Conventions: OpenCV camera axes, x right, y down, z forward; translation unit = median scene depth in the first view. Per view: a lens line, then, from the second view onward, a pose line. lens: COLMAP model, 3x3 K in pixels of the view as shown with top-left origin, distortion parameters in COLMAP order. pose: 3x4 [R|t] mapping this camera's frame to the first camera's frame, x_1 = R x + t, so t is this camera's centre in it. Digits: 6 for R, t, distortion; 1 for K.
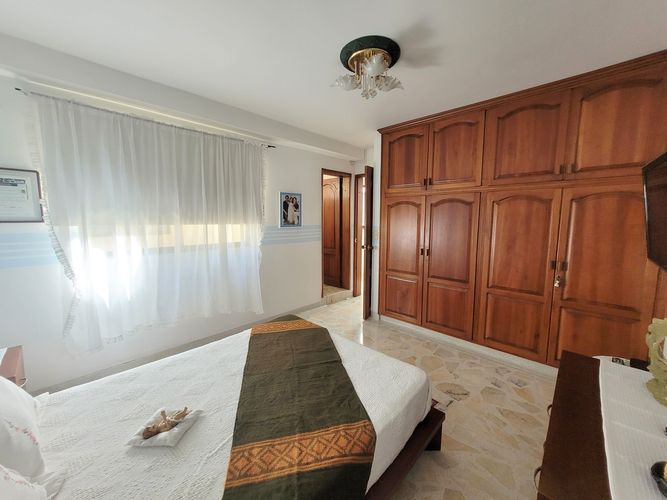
lens RADIAL K [[261.7, 0, 335.4], [0, 261.7, 245.6], [0, 0, 1]] dist [0.001164, -0.000060]
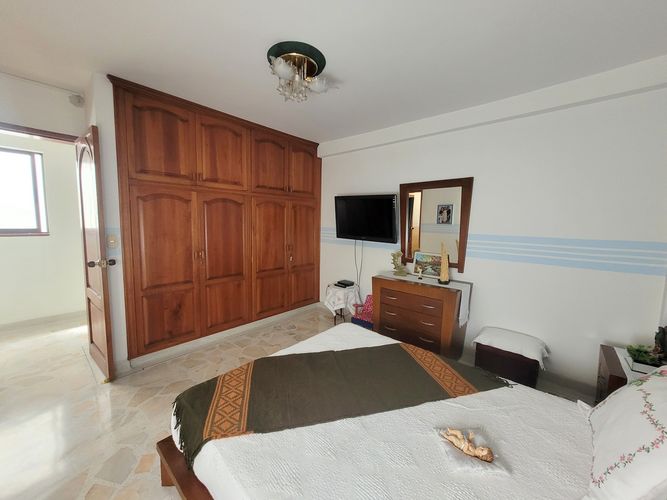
lens RADIAL K [[261.7, 0, 335.4], [0, 261.7, 245.6], [0, 0, 1]] dist [0.001164, -0.000060]
pose [[-0.034738, -0.096422, 0.994734, -0.693689], [0.085391, 0.991409, 0.099082, -0.065769], [-0.995742, 0.088383, -0.026206, 0.673575]]
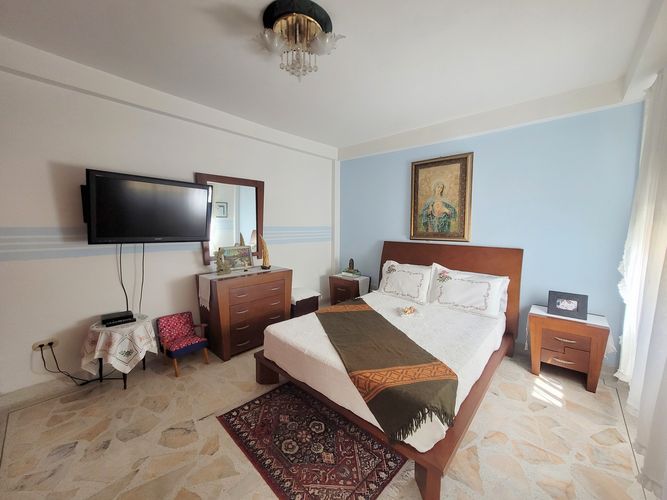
lens RADIAL K [[261.7, 0, 335.4], [0, 261.7, 245.6], [0, 0, 1]] dist [0.001164, -0.000060]
pose [[-0.999673, -0.007127, -0.024548, 0.013115], [-0.011652, 0.981820, 0.189457, -0.122241], [0.022751, 0.189682, -0.981582, 1.429930]]
